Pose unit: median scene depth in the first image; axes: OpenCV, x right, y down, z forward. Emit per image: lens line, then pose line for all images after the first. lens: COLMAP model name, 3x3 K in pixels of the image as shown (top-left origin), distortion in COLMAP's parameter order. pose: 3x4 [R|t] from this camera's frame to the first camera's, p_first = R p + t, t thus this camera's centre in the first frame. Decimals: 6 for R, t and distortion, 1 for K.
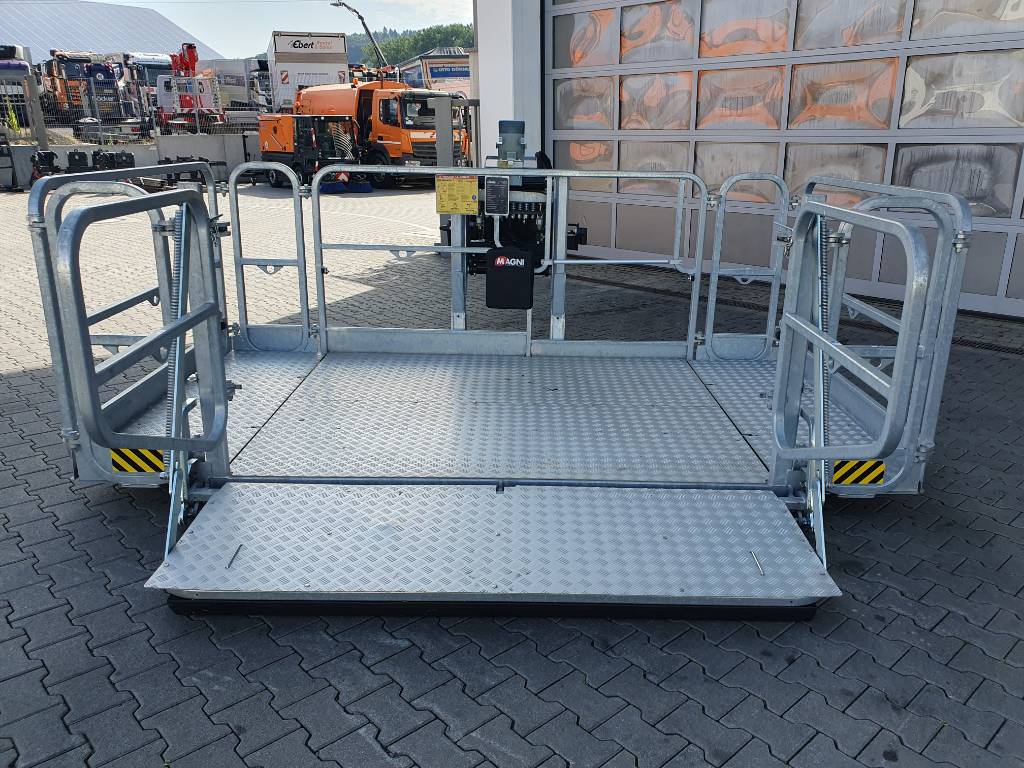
lens RADIAL K [[799.8, 0, 522.7], [0, 799.8, 388.9], [0, 0, 1]] dist [0.023818, -0.014162]
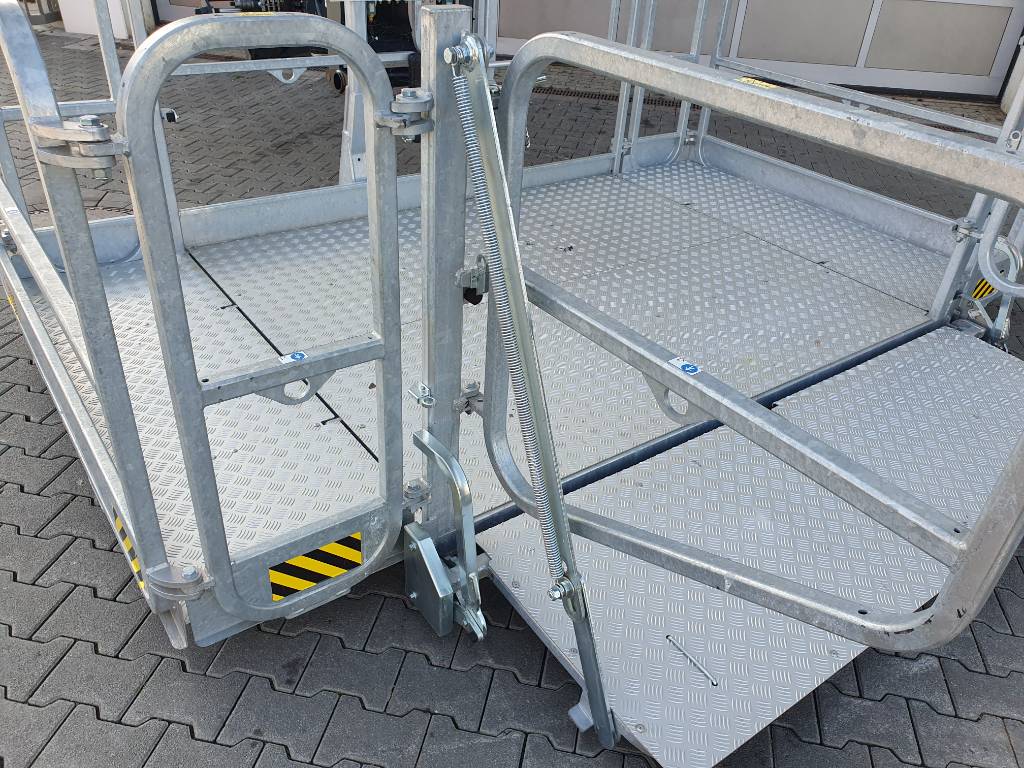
lens RADIAL K [[799.8, 0, 522.7], [0, 799.8, 388.9], [0, 0, 1]] dist [0.023818, -0.014162]
pose [[0.805695, -0.292827, 0.514886, -0.613663], [0.130465, 0.935637, 0.327966, -0.184199], [-0.577784, -0.197066, 0.792042, 0.514265]]
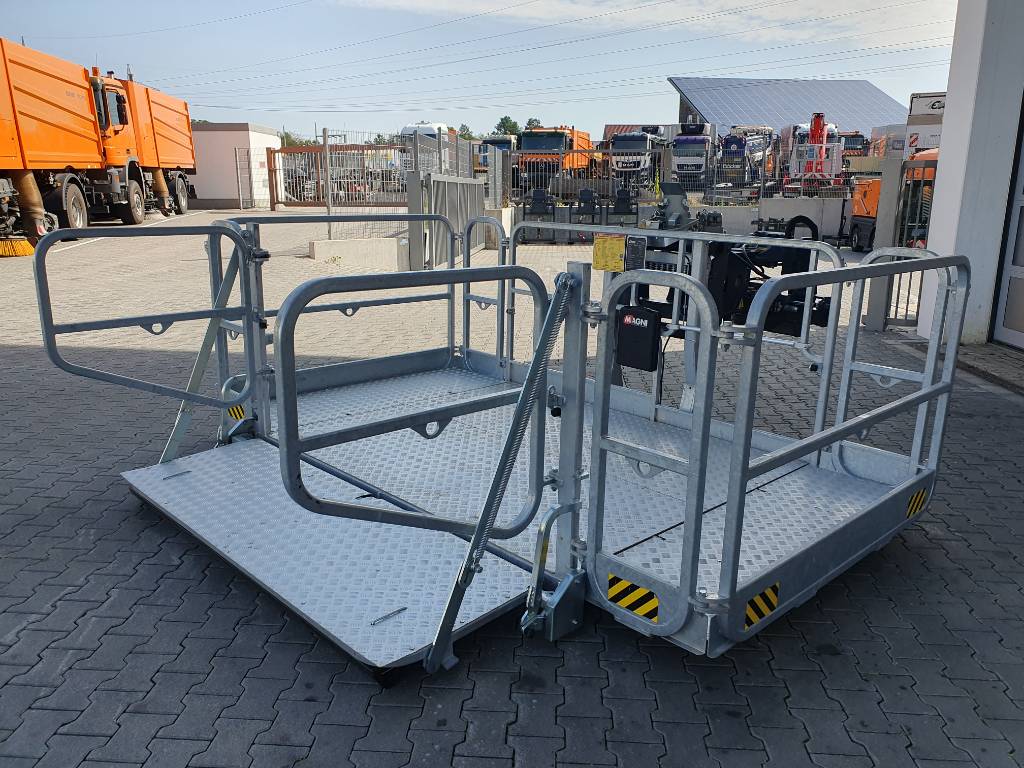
lens RADIAL K [[799.8, 0, 522.7], [0, 799.8, 388.9], [0, 0, 1]] dist [0.023818, -0.014162]
pose [[0.696447, 0.177948, -0.695195, 0.890075], [-0.228784, 0.973273, 0.019931, -0.097124], [0.680162, 0.145168, 0.718545, 0.304070]]
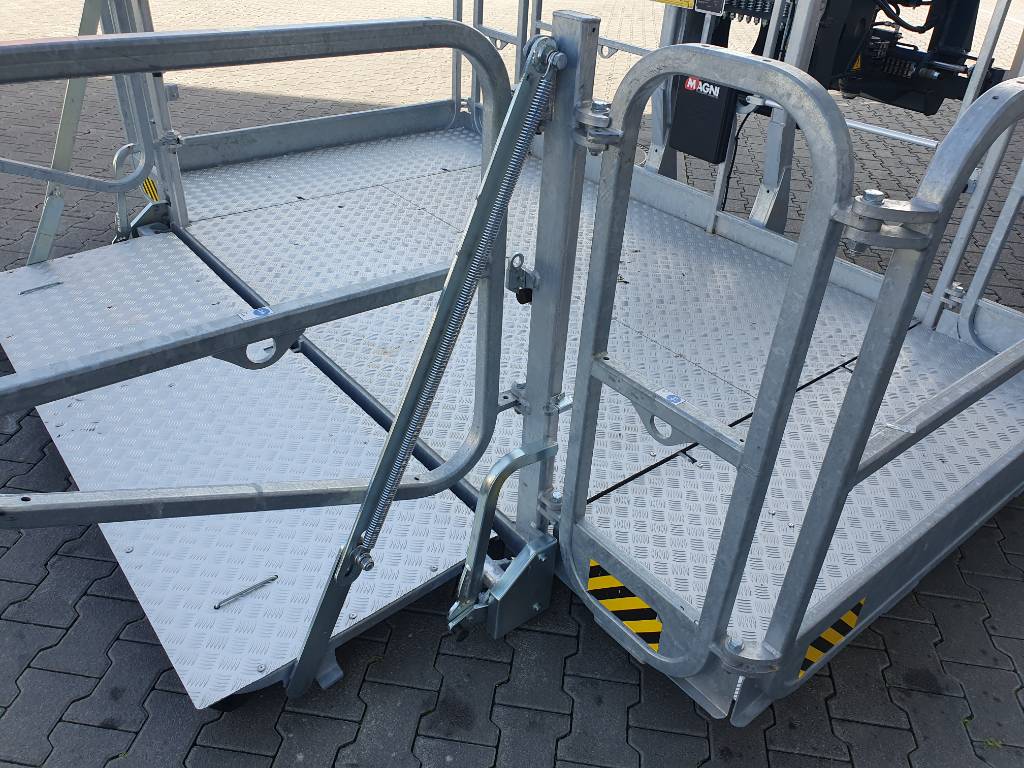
lens RADIAL K [[803.1, 0, 517.3], [0, 803.1, 380.3], [0, 0, 1]] dist [-0.008986, -0.004572]
pose [[0.624903, 0.437548, -0.646566, 0.657907], [-0.277266, 0.898579, 0.340115, -0.184928], [0.729808, -0.033268, 0.682842, 0.612879]]
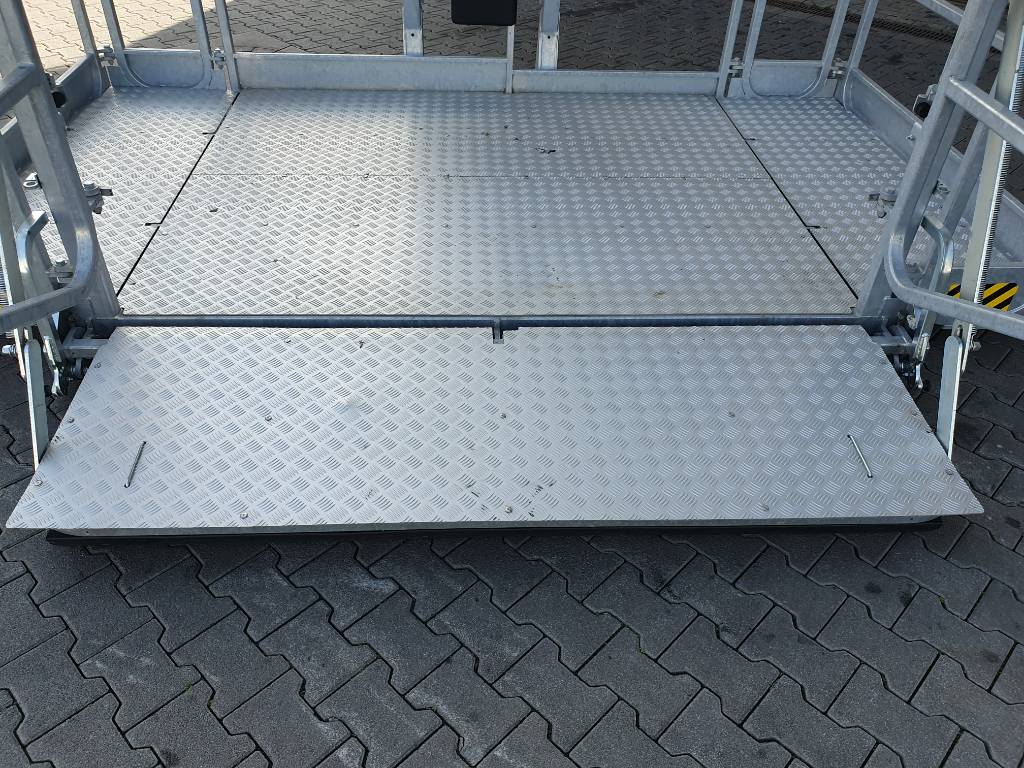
lens RADIAL K [[809.8, 0, 502.2], [0, 809.8, 392.7], [0, 0, 1]] dist [0.007526, 0.009851]
pose [[0.999171, -0.018446, 0.036298, -0.051407], [0.003900, 0.930745, 0.365649, -0.091739], [-0.040529, -0.365204, 0.930045, 0.288626]]
